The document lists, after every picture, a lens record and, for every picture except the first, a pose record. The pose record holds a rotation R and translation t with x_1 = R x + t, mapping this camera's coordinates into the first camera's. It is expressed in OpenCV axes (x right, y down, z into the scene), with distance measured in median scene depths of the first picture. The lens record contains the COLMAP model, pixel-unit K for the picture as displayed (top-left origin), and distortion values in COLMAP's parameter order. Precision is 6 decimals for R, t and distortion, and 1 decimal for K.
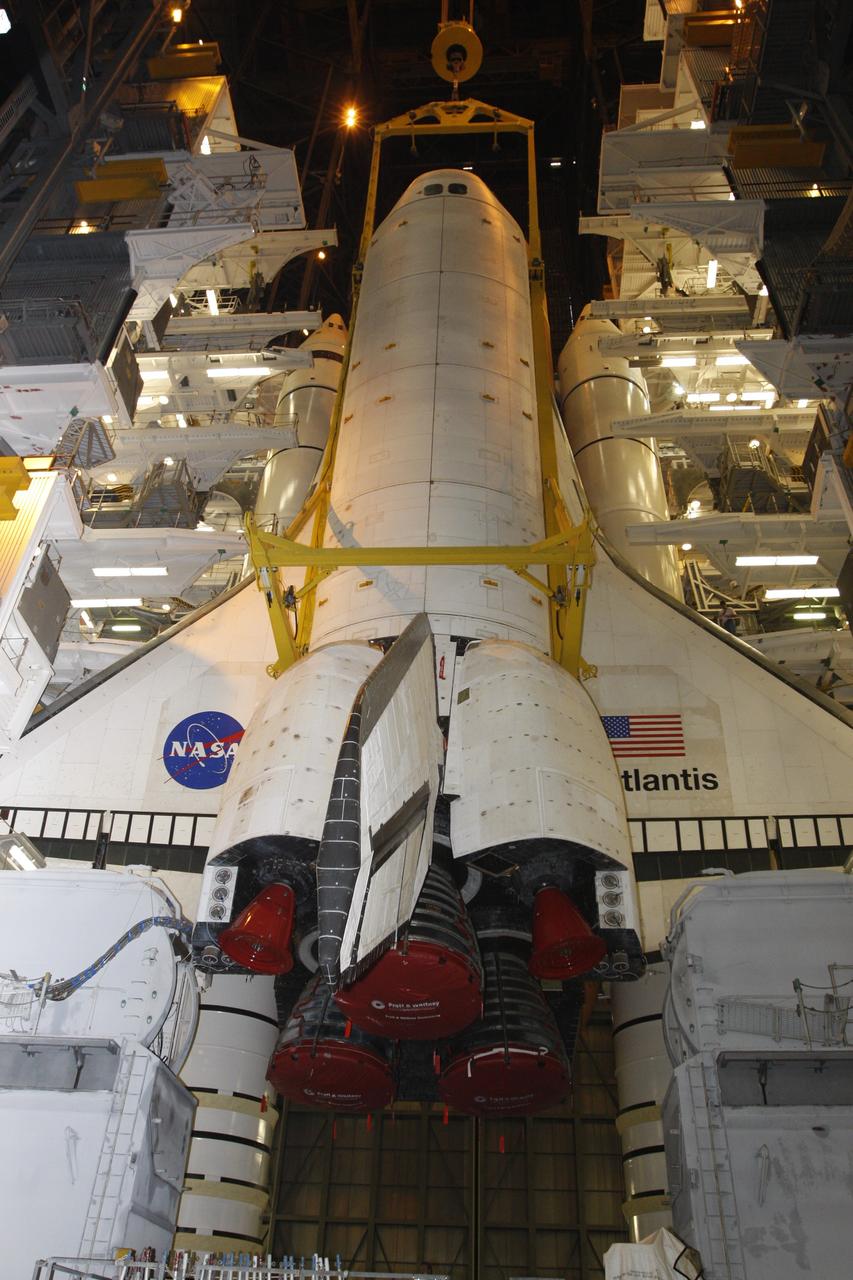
lens RADIAL K [[939.6, 0, 427.0], [0, 939.6, 655.9], [0, 0, 1]] dist [-0.036850, 0.011768]
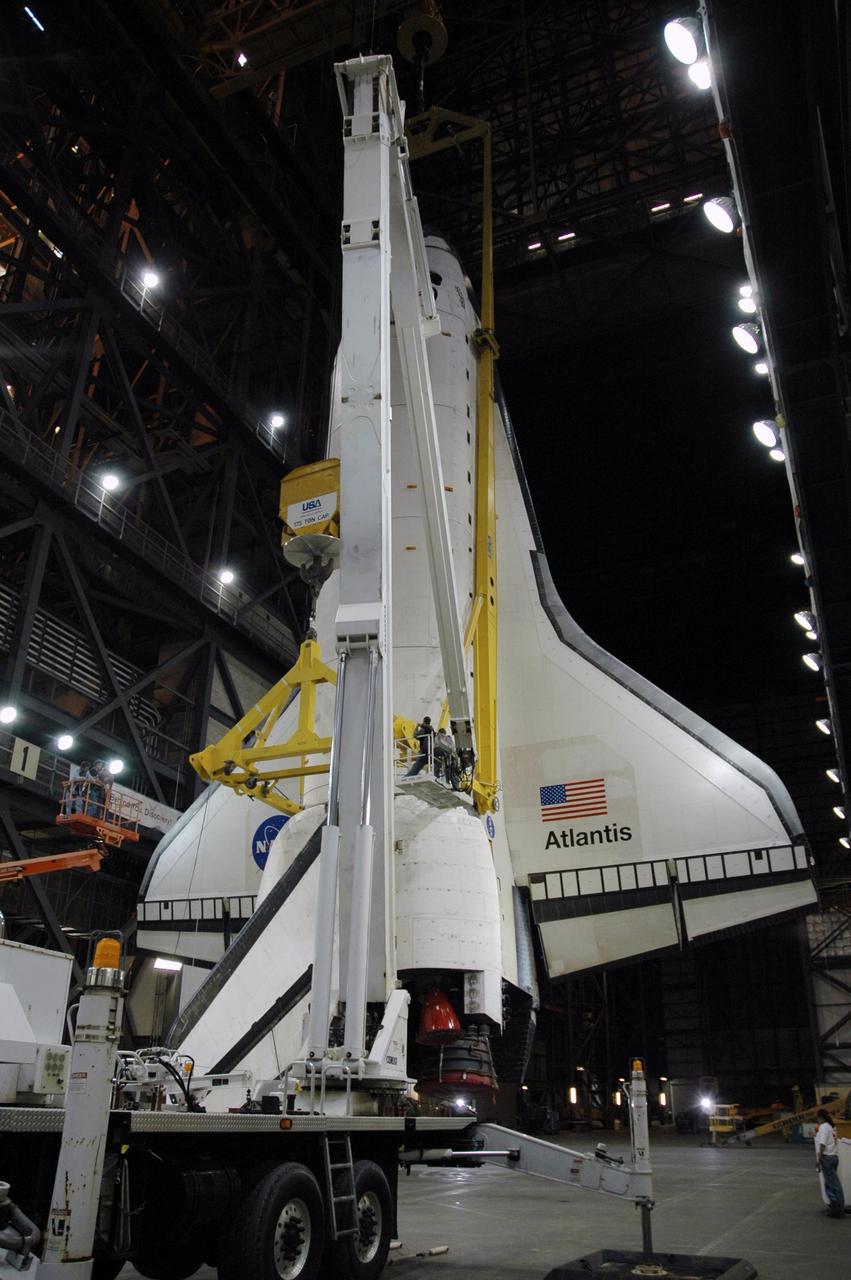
lens RADIAL K [[1000.1, 0, 434.7], [0, 1000.1, 646.4], [0, 0, 1]] dist [-0.095842, 0.008605]
pose [[0.935295, -0.176385, -0.306775, 0.498320], [0.237779, 0.955301, 0.175673, -0.394178], [0.262077, -0.237251, 0.935429, -0.266740]]
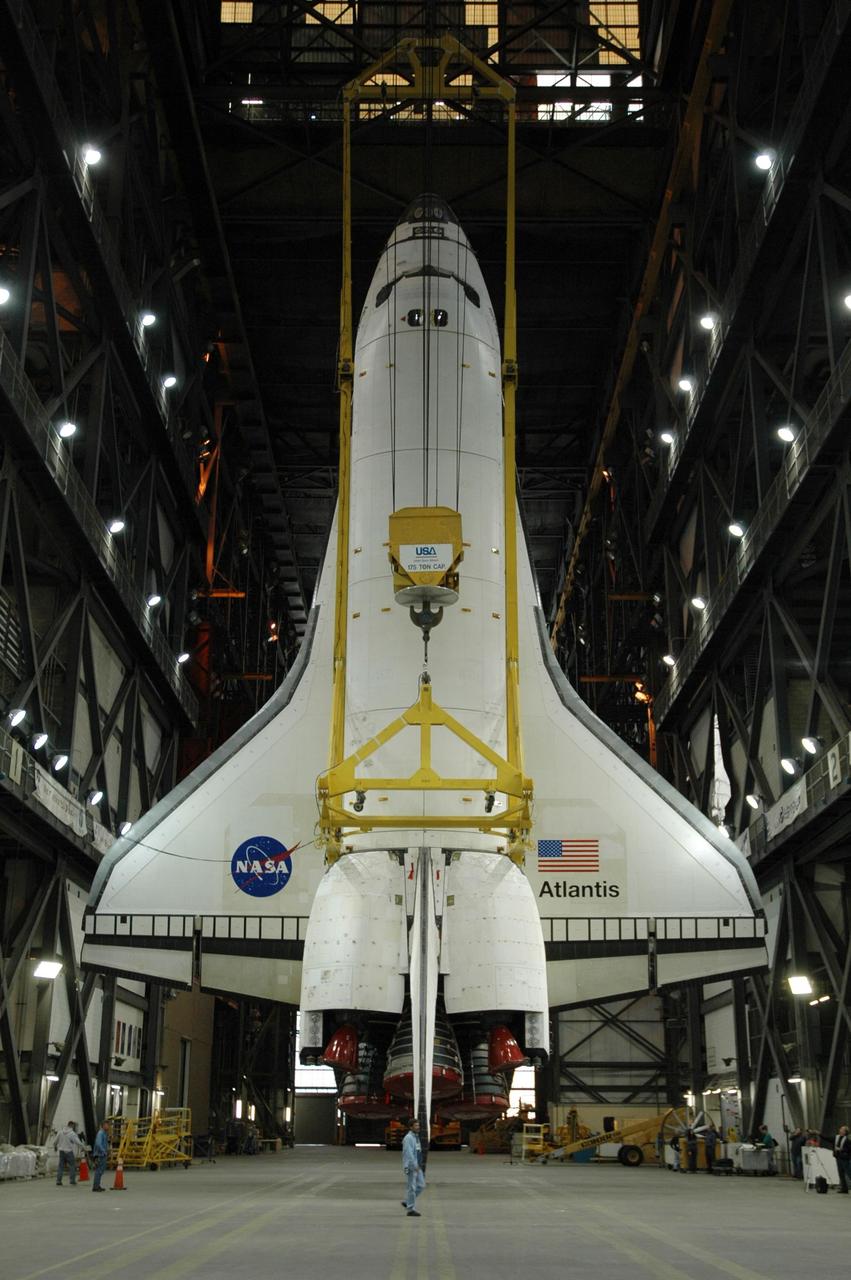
lens RADIAL K [[1372.5, 0, 430.3], [0, 1372.5, 670.8], [0, 0, 1]] dist [0.021663, 0.000000]
pose [[0.998306, -0.012914, 0.056731, -0.097604], [-0.007301, 0.939547, 0.342342, -0.884490], [-0.057722, -0.342176, 0.937861, -0.843387]]
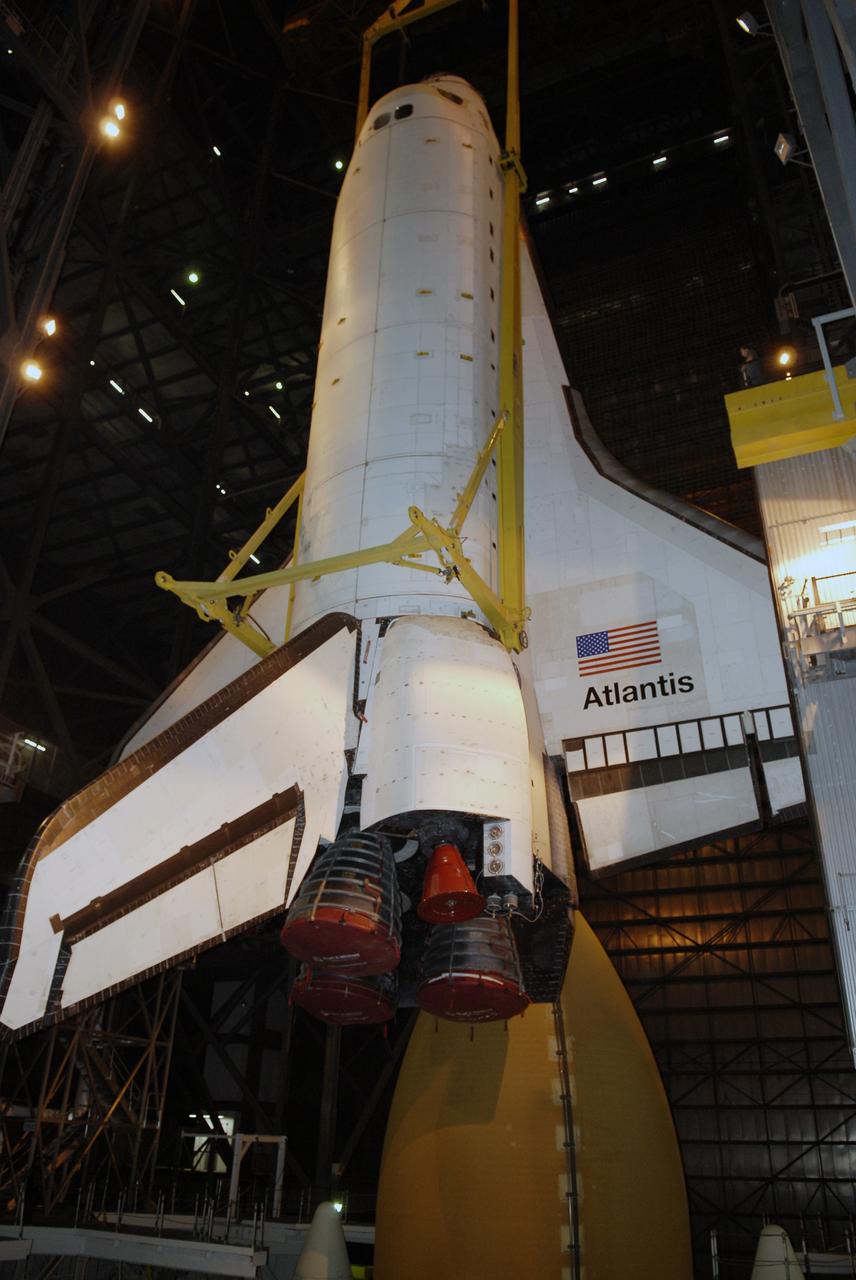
lens RADIAL K [[939.6, 0, 423.3], [0, 939.6, 630.8], [0, 0, 1]] dist [-0.036850, 0.011768]
pose [[0.928042, -0.184961, -0.323306, 0.362103], [0.230389, 0.967079, 0.108067, -0.094949], [0.292674, -0.174777, 0.940104, -0.034495]]
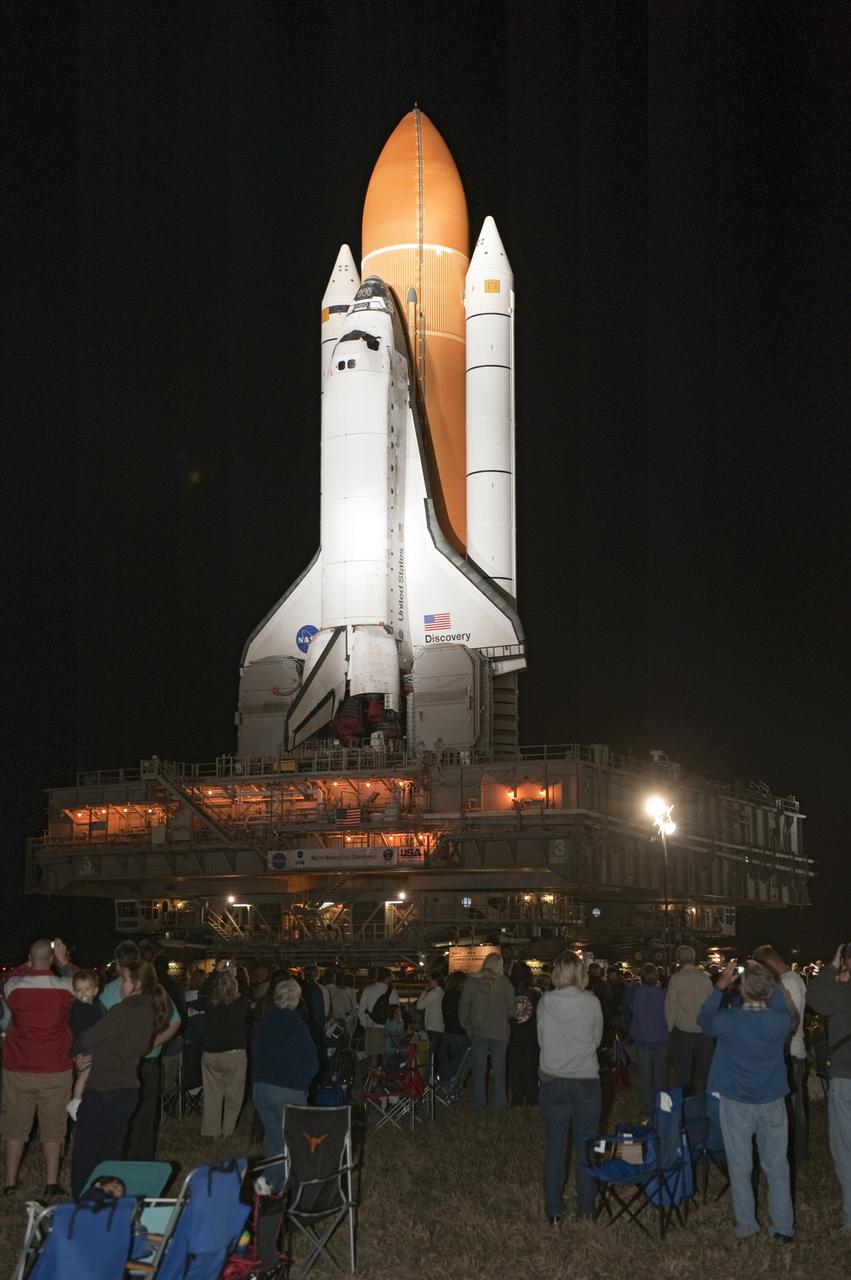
lens RADIAL K [[1826.2, 0, 419.5], [0, 1826.2, 640.0], [0, 0, 1]] dist [0.091498, 0.000000]
pose [[0.911514, -0.101592, -0.398523, 2.432507], [0.276982, 0.867938, 0.412267, -2.225283], [0.304010, -0.486171, 0.819277, -3.707882]]
